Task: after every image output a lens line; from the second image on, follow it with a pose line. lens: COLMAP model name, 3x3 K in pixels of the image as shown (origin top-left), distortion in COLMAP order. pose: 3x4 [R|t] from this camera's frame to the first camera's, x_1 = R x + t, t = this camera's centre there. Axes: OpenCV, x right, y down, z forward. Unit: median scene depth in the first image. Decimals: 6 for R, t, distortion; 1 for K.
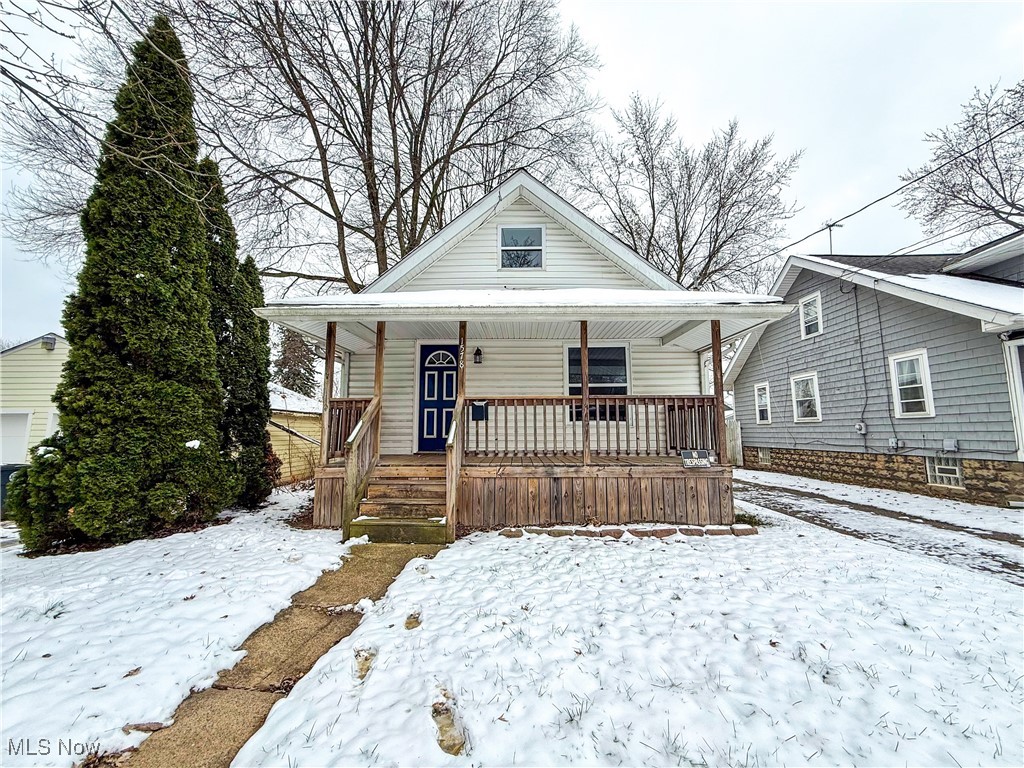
lens RADIAL K [[407.8, 0, 511.3], [0, 407.8, 383.7], [0, 0, 1]] dist [-0.000266, 0.000335]
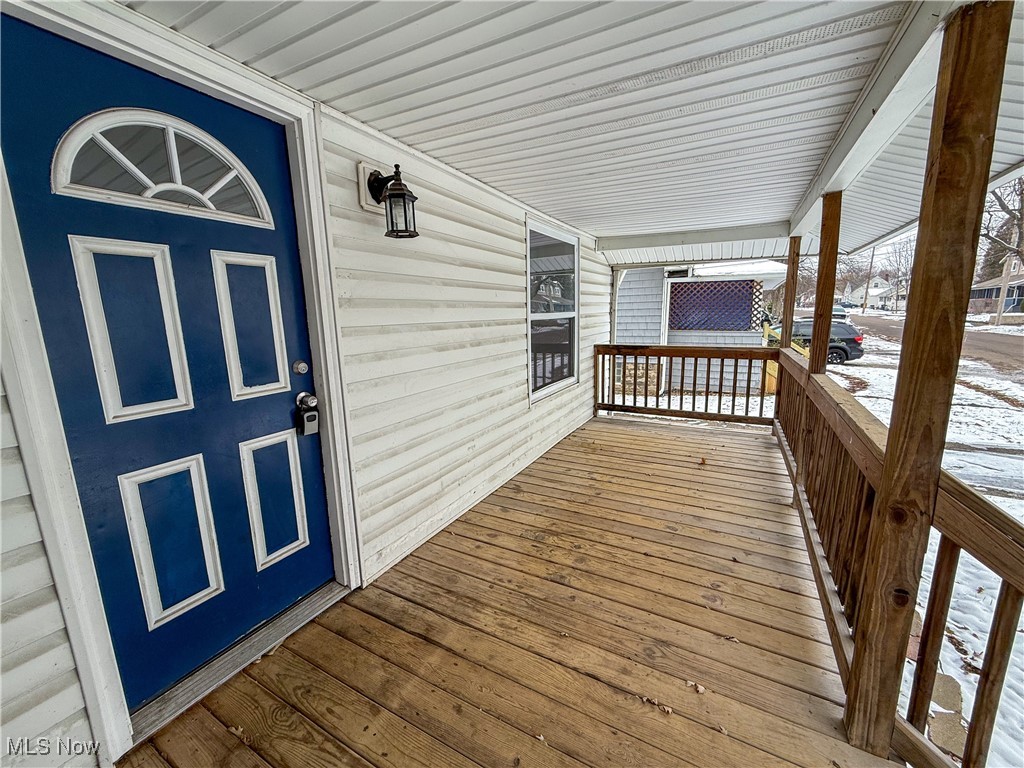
lens RADIAL K [[407.8, 0, 512.9], [0, 407.8, 387.2], [0, 0, 1]] dist [-0.000266, 0.000335]
pose [[0.476783, -0.165271, 0.863344, -0.271562], [-0.091691, 0.967457, 0.235838, -0.026064], [-0.874226, -0.191605, 0.446113, 0.792731]]
